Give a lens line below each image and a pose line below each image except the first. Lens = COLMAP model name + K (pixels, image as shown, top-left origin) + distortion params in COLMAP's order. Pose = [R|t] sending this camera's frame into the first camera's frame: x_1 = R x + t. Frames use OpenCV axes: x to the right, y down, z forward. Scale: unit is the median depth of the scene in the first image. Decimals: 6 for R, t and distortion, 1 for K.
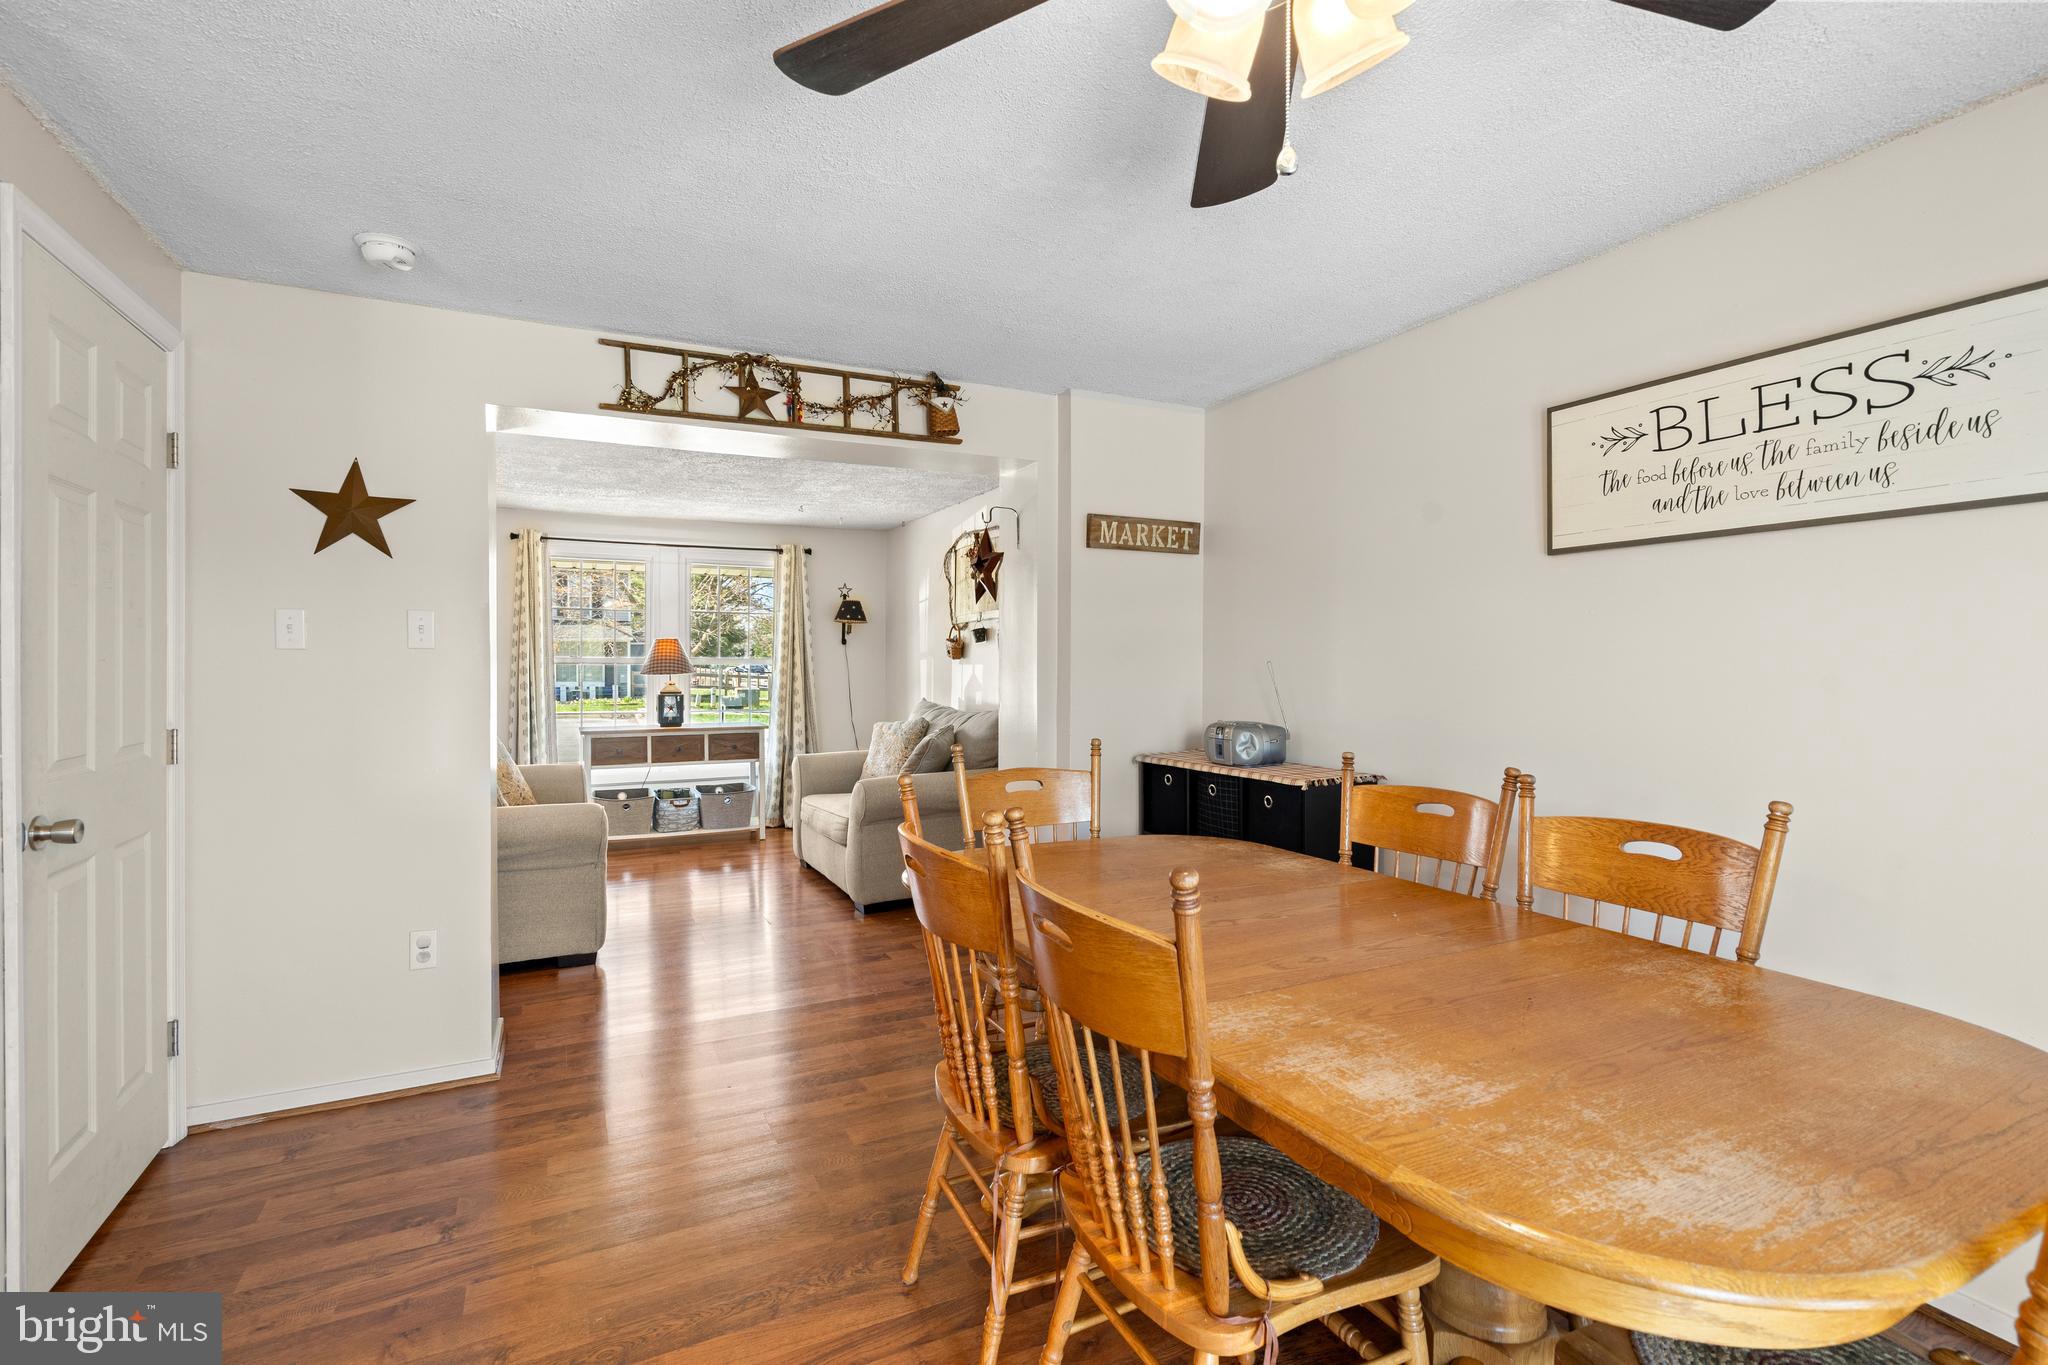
lens RADIAL K [[938.9, 0, 1018.3], [0, 938.9, 671.3], [0, 0, 1]] dist [-0.013206, 0.000211]
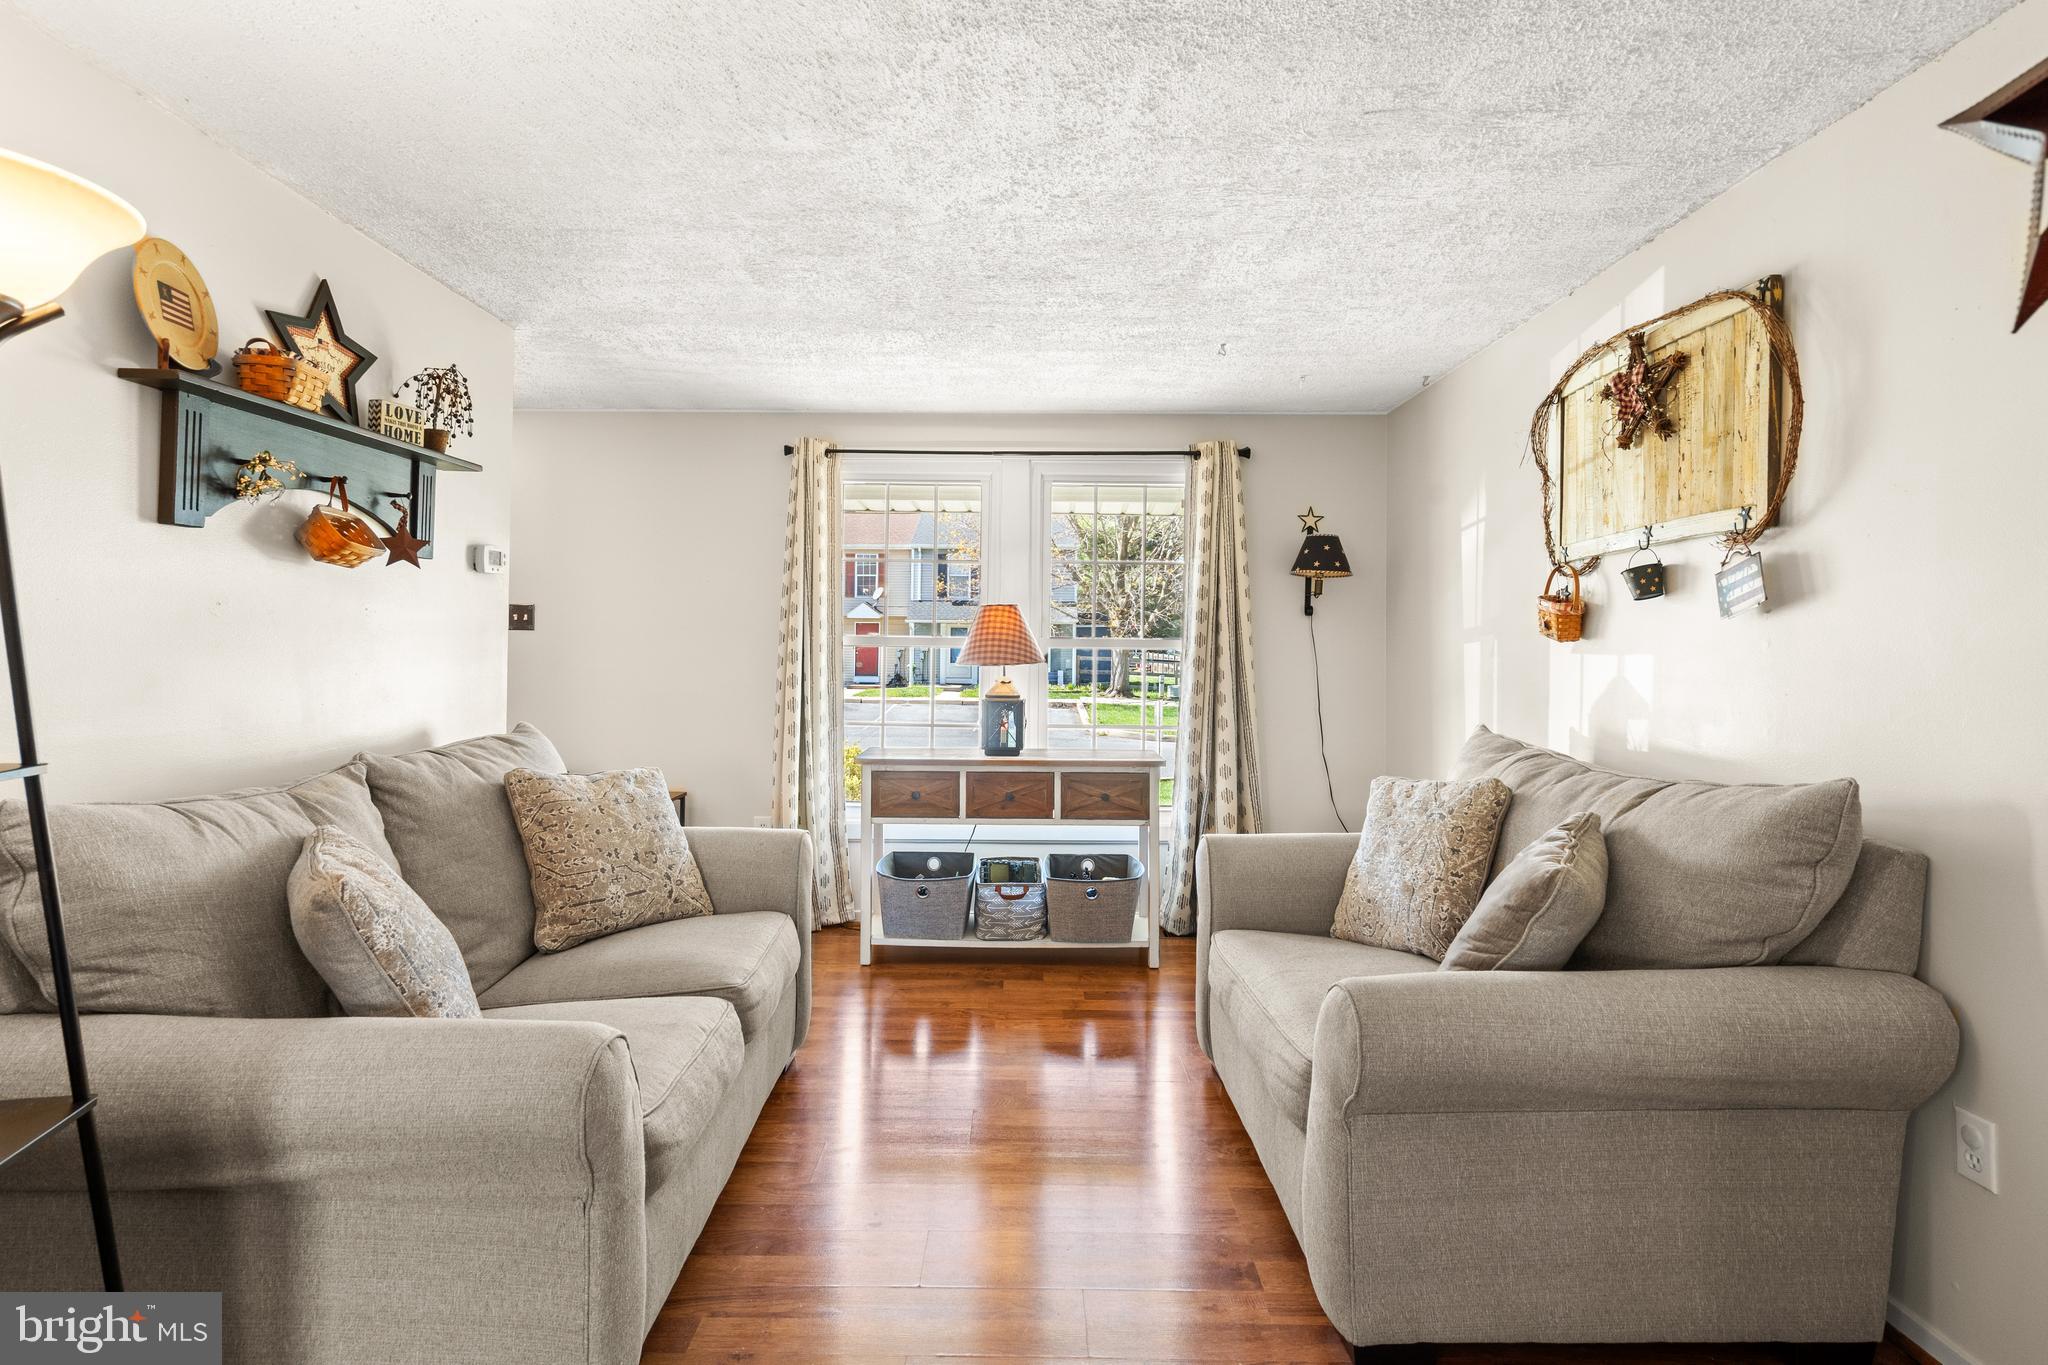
lens RADIAL K [[1010.3, 0, 1008.4], [0, 1010.3, 625.1], [0, 0, 1]] dist [-0.014274, -0.000024]
pose [[0.888220, -0.003343, -0.459406, -0.076795], [-0.011461, 0.999501, -0.029433, -0.003398], [0.459275, 0.031408, 0.887739, 0.431058]]
